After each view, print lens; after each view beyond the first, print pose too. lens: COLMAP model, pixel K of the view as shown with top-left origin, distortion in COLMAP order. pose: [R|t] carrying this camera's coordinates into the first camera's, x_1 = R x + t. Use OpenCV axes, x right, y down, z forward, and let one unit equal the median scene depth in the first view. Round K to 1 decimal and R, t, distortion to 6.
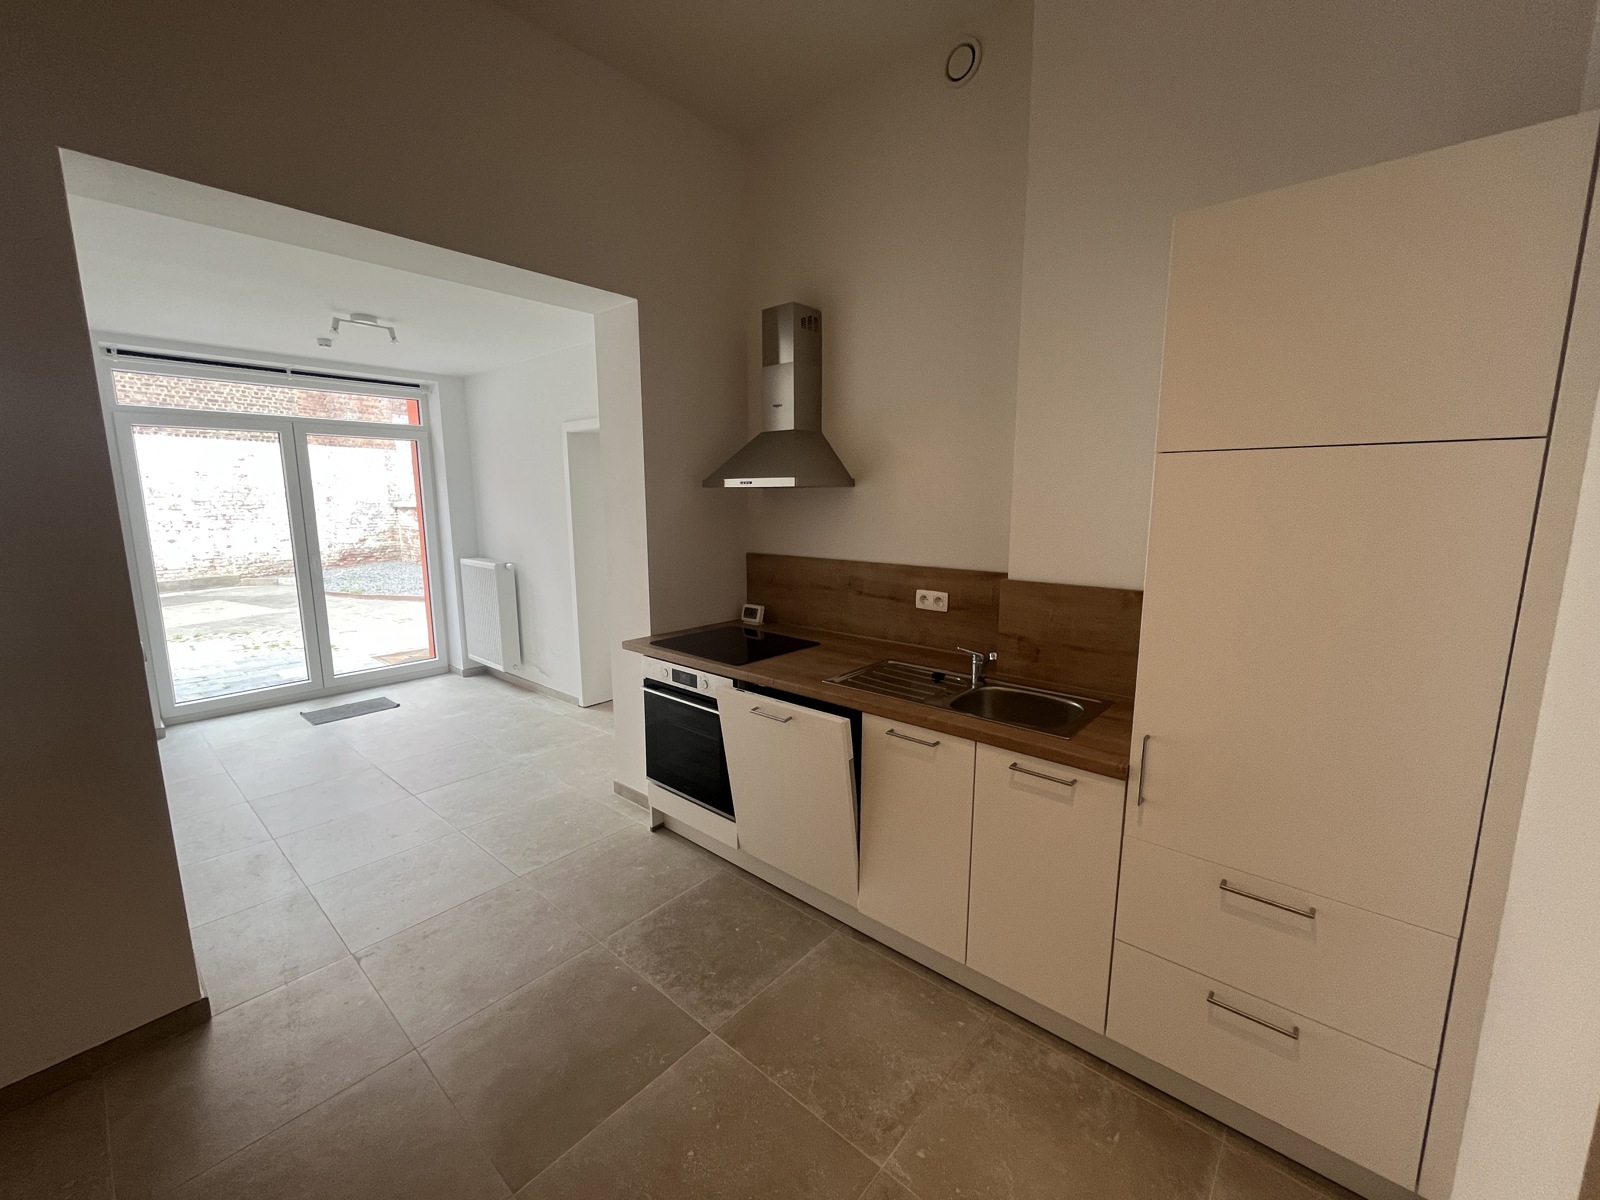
lens RADIAL K [[644.4, 0, 799.1], [0, 644.4, 605.6], [0, 0, 1]] dist [-0.001391, -0.000017]
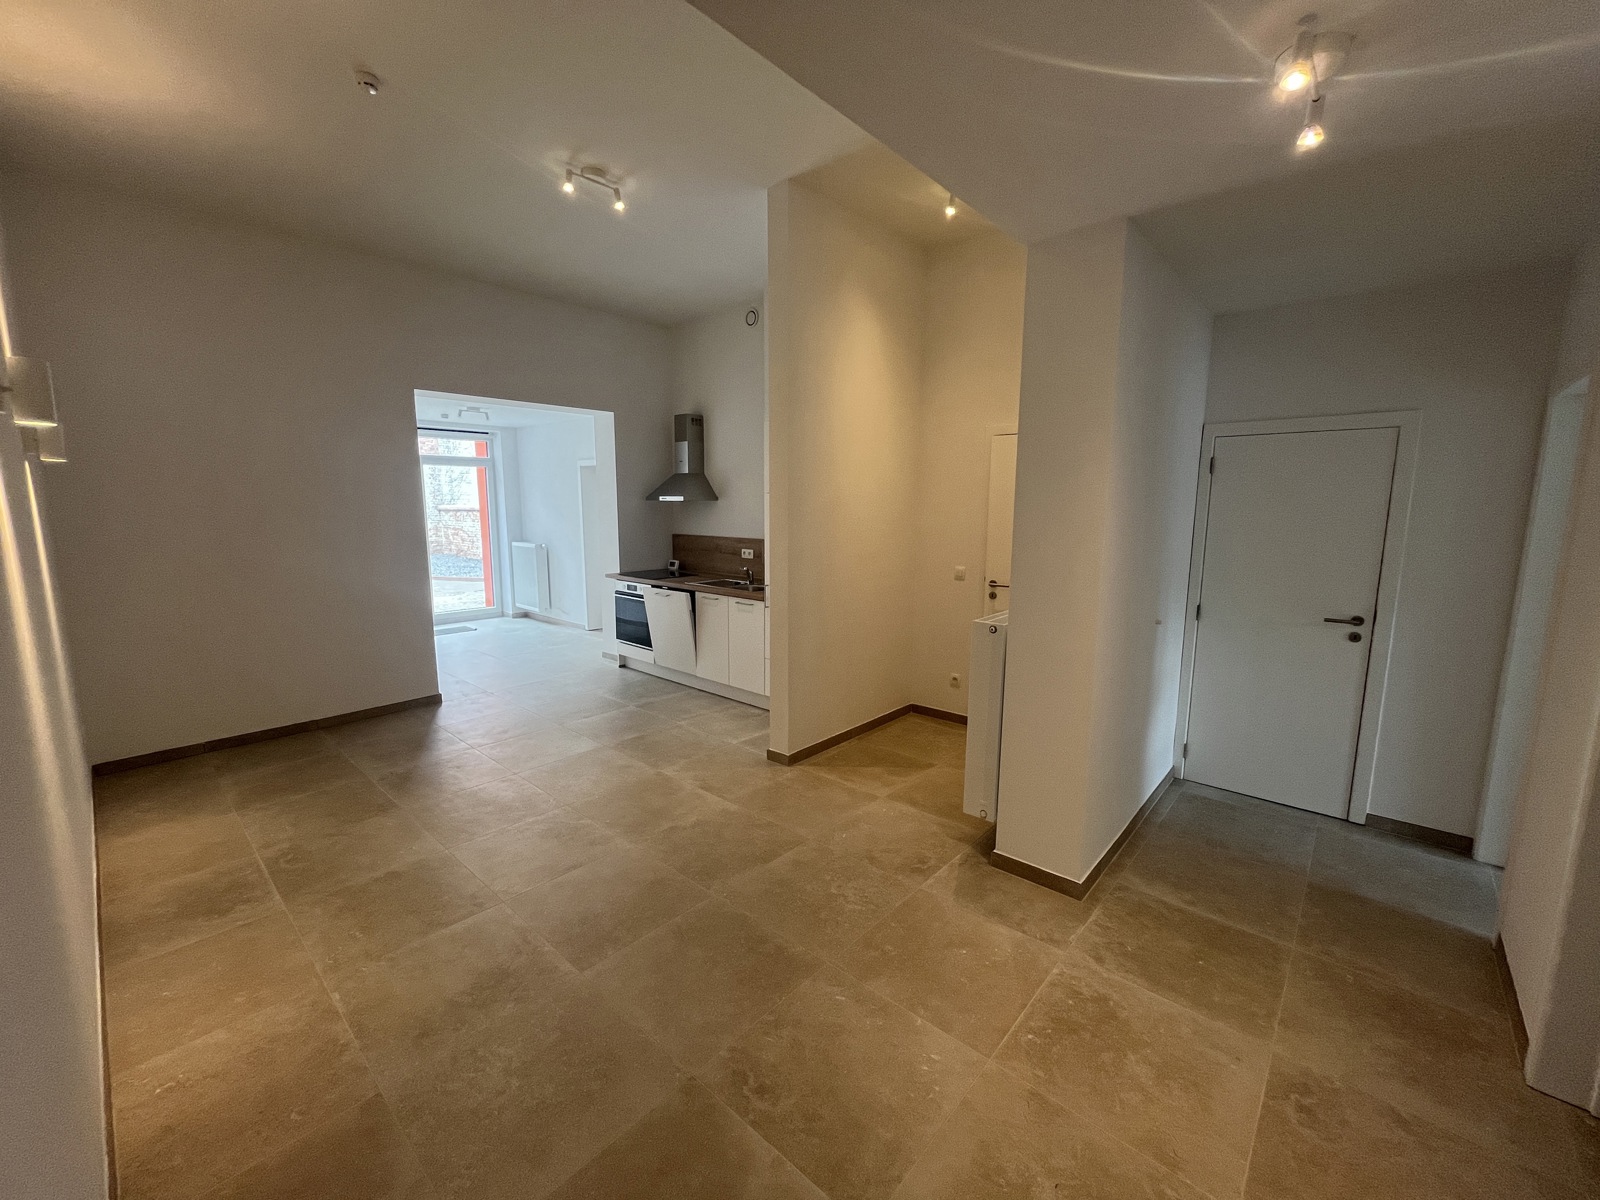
lens RADIAL K [[644.4, 0, 803.8], [0, 644.4, 598.5], [0, 0, 1]] dist [-0.001391, -0.000017]
pose [[0.999929, 0.006914, -0.009701, 0.384263], [-0.007089, 0.999812, -0.018059, 0.165831], [0.009574, 0.018126, 0.999790, -1.063008]]
